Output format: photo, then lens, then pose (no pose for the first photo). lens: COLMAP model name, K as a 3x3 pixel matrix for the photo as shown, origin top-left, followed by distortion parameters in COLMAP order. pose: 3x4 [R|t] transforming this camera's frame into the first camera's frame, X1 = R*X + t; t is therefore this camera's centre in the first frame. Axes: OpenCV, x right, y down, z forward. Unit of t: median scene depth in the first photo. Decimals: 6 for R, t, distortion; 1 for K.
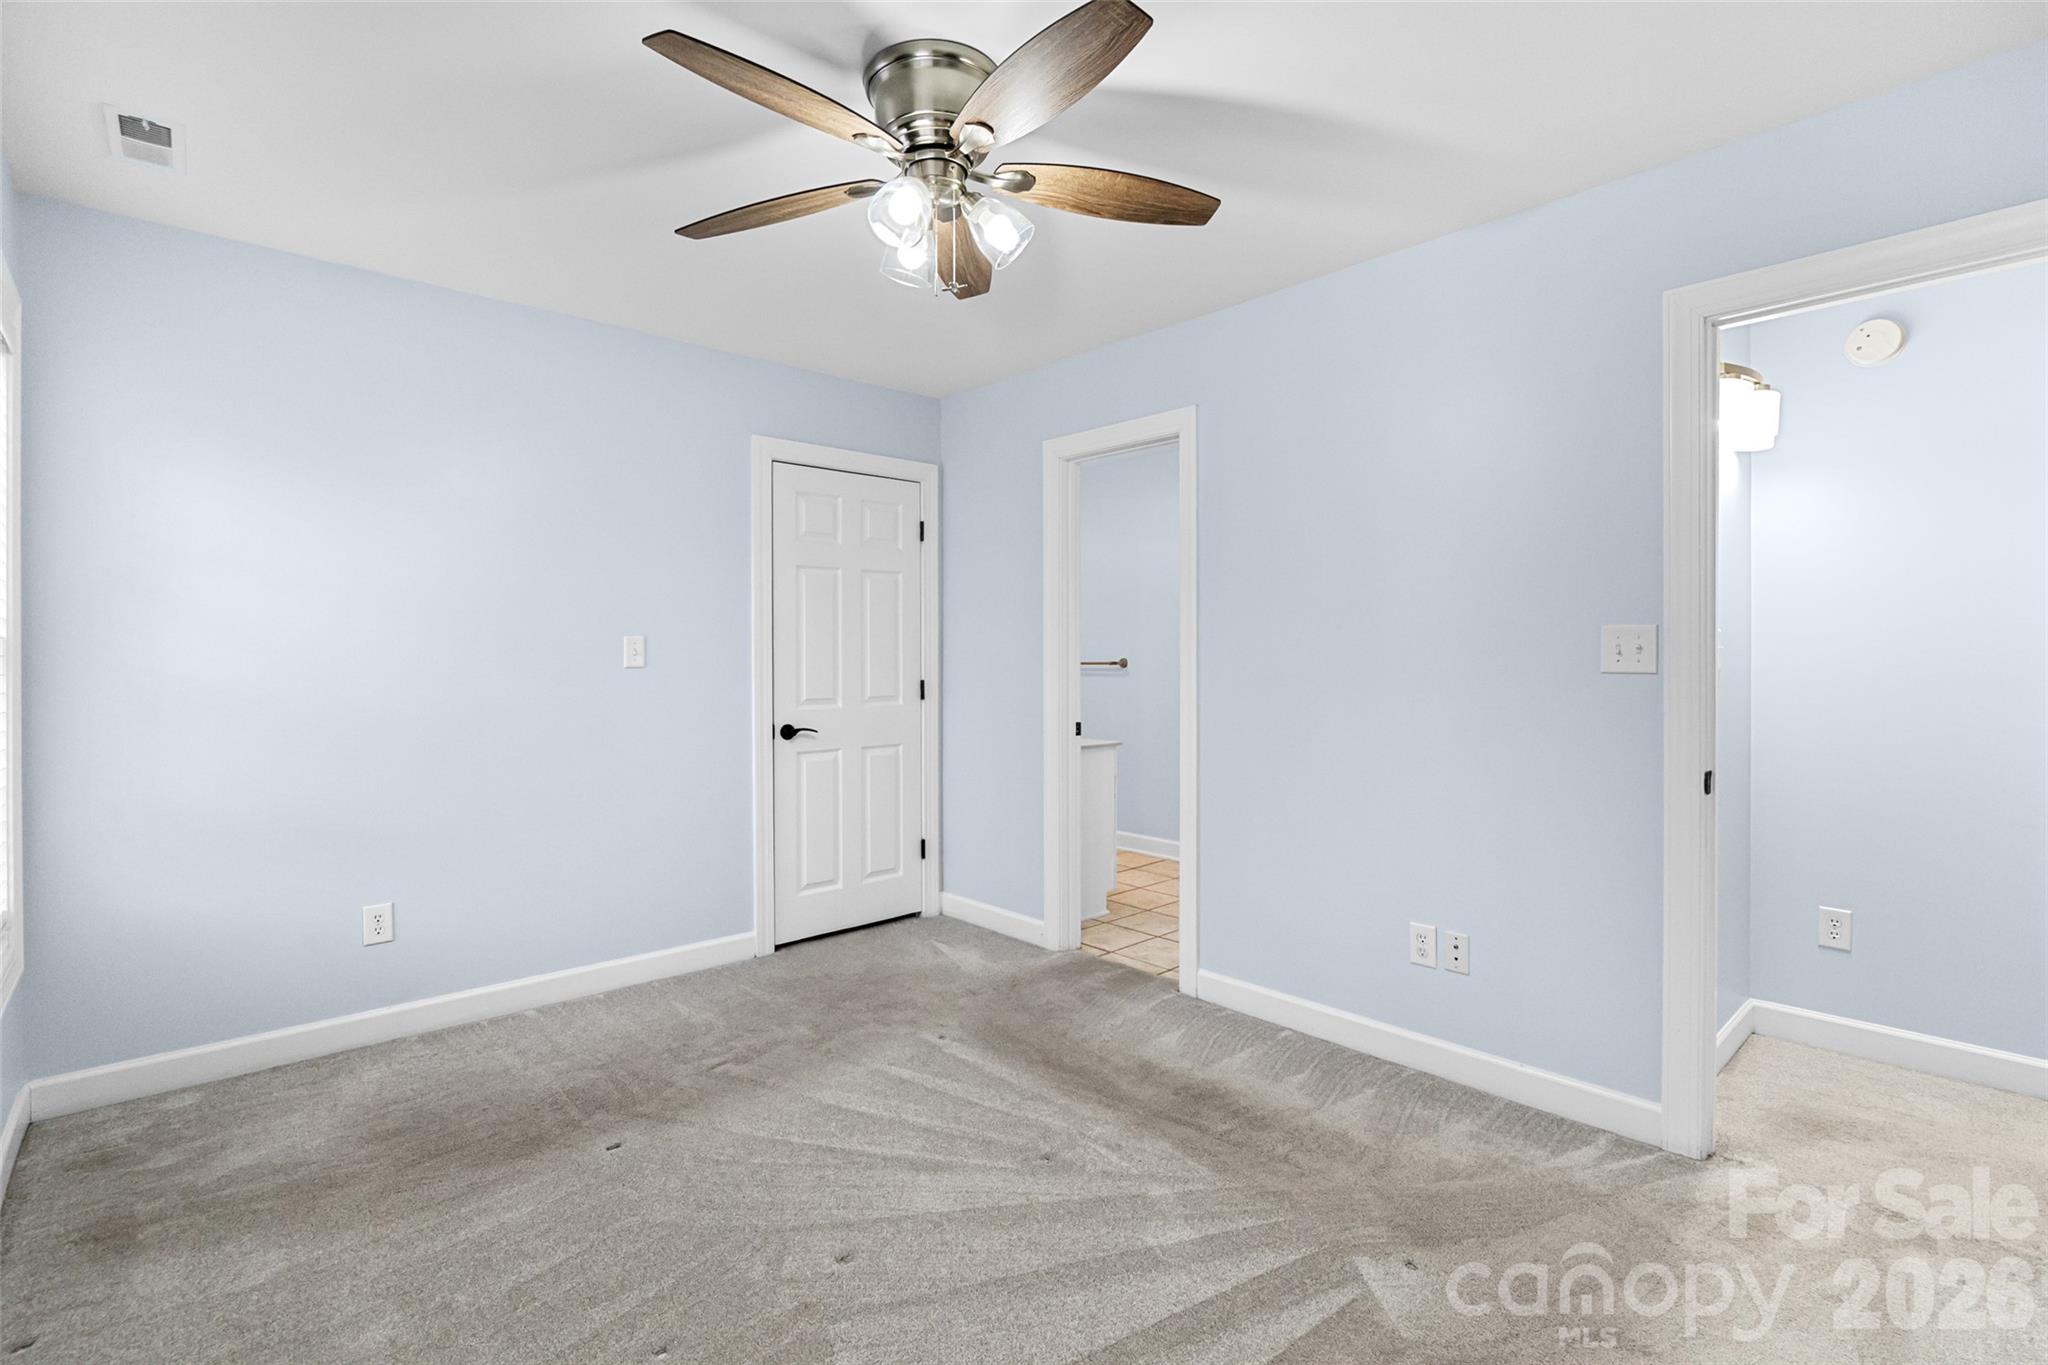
lens RADIAL K [[949.9, 0, 1023.0], [0, 949.9, 660.0], [0, 0, 1]] dist [-0.001189, -0.000177]
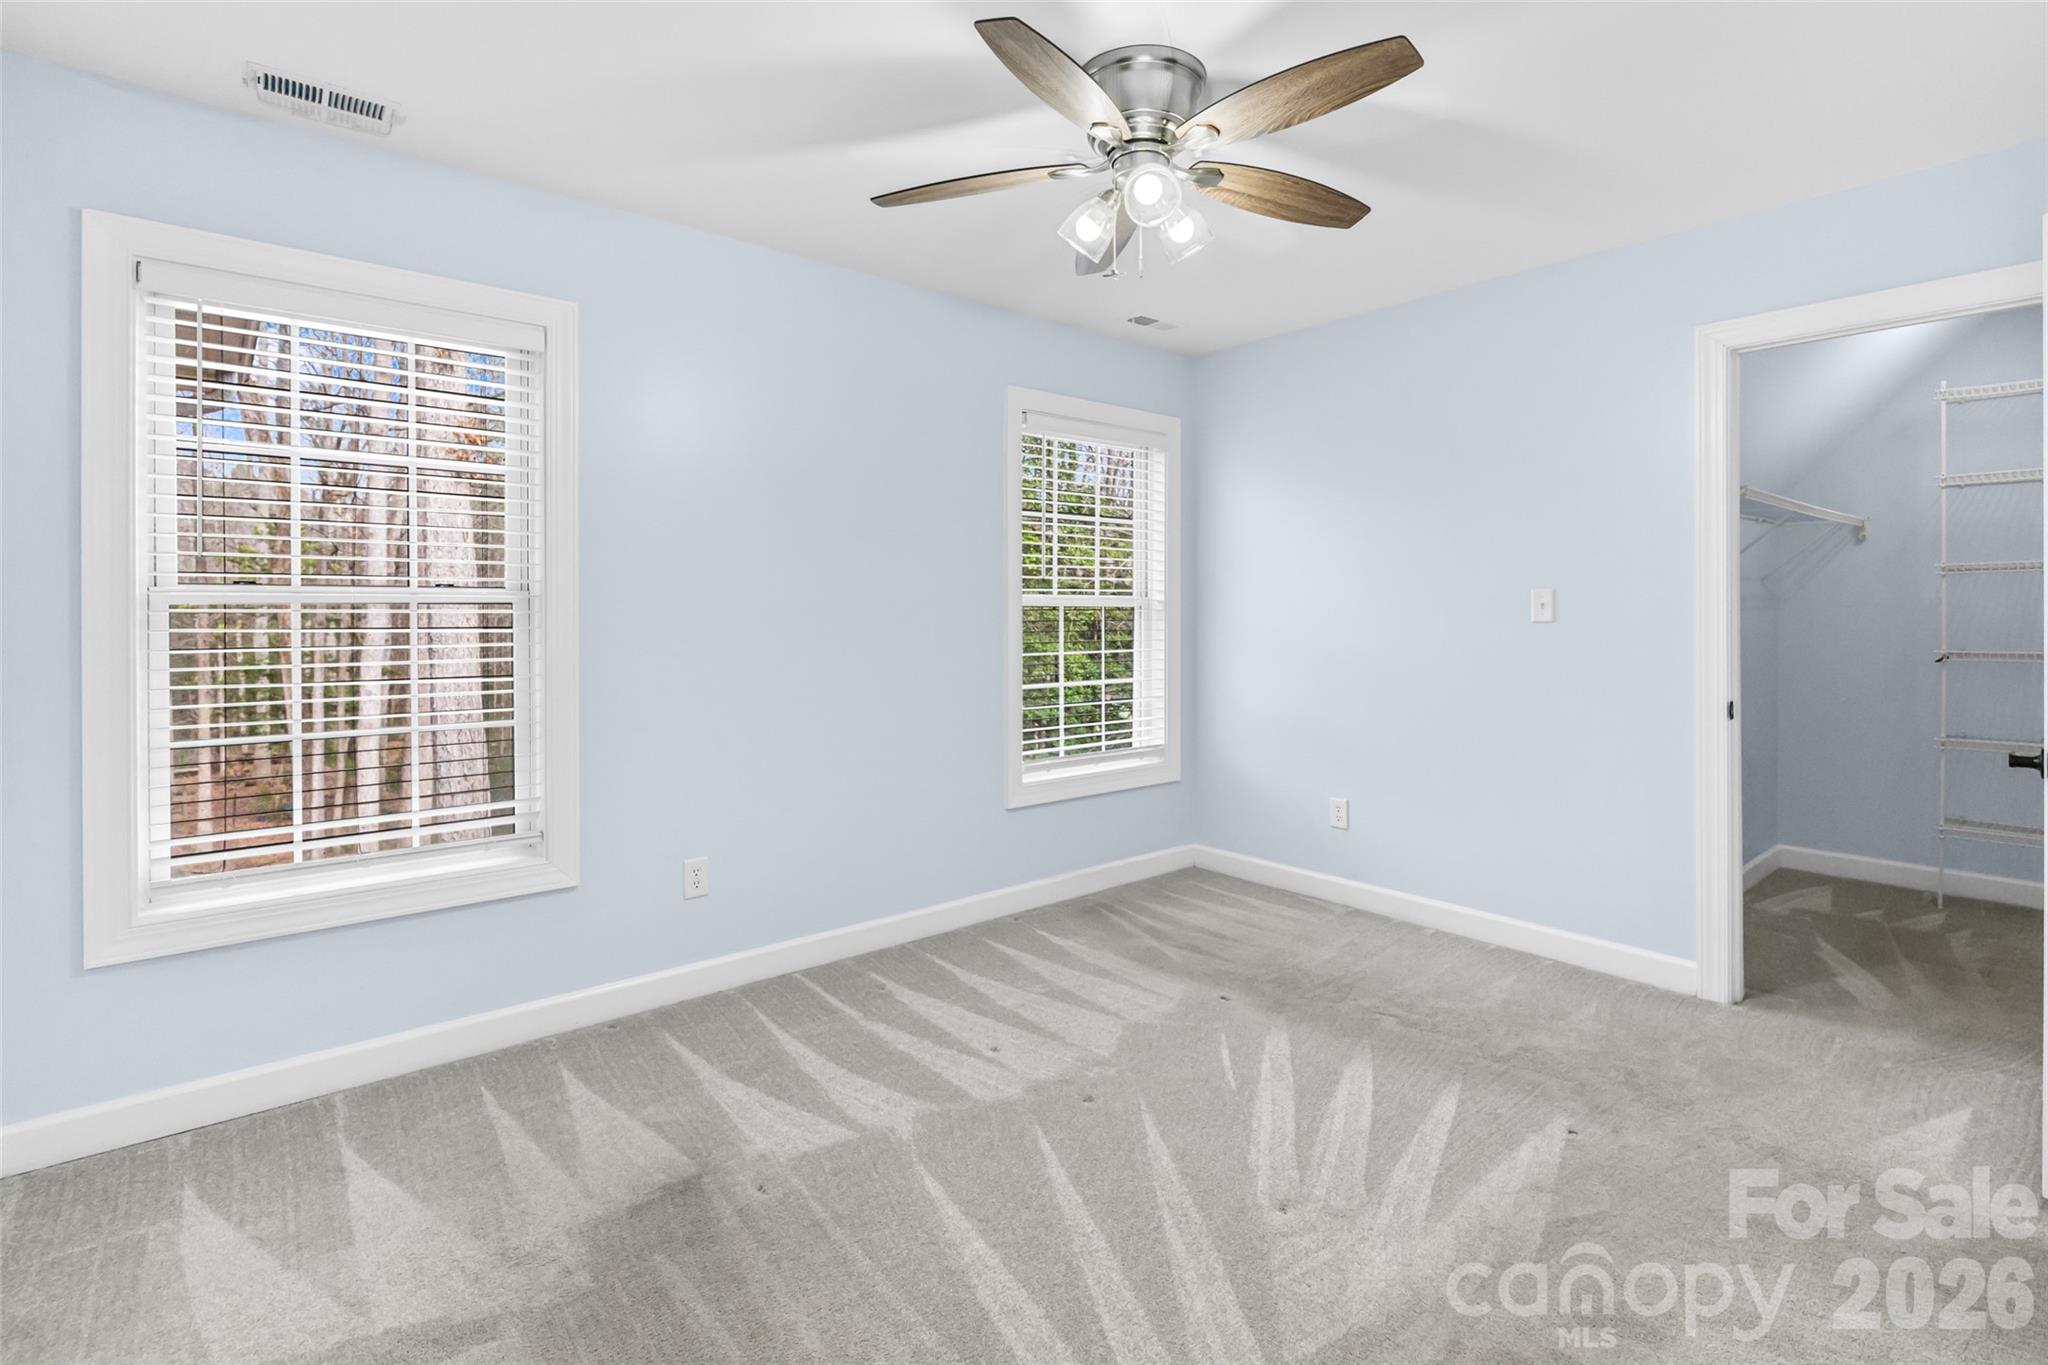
lens RADIAL K [[973.5, 0, 1035.6], [0, 973.5, 630.2], [0, 0, 1]] dist [-0.004533, -0.000694]
pose [[-0.040412, 0.016513, -0.999047, 0.694703], [-0.000830, 0.999863, 0.016560, 0.000712], [0.999183, 0.001498, -0.040393, 0.641546]]
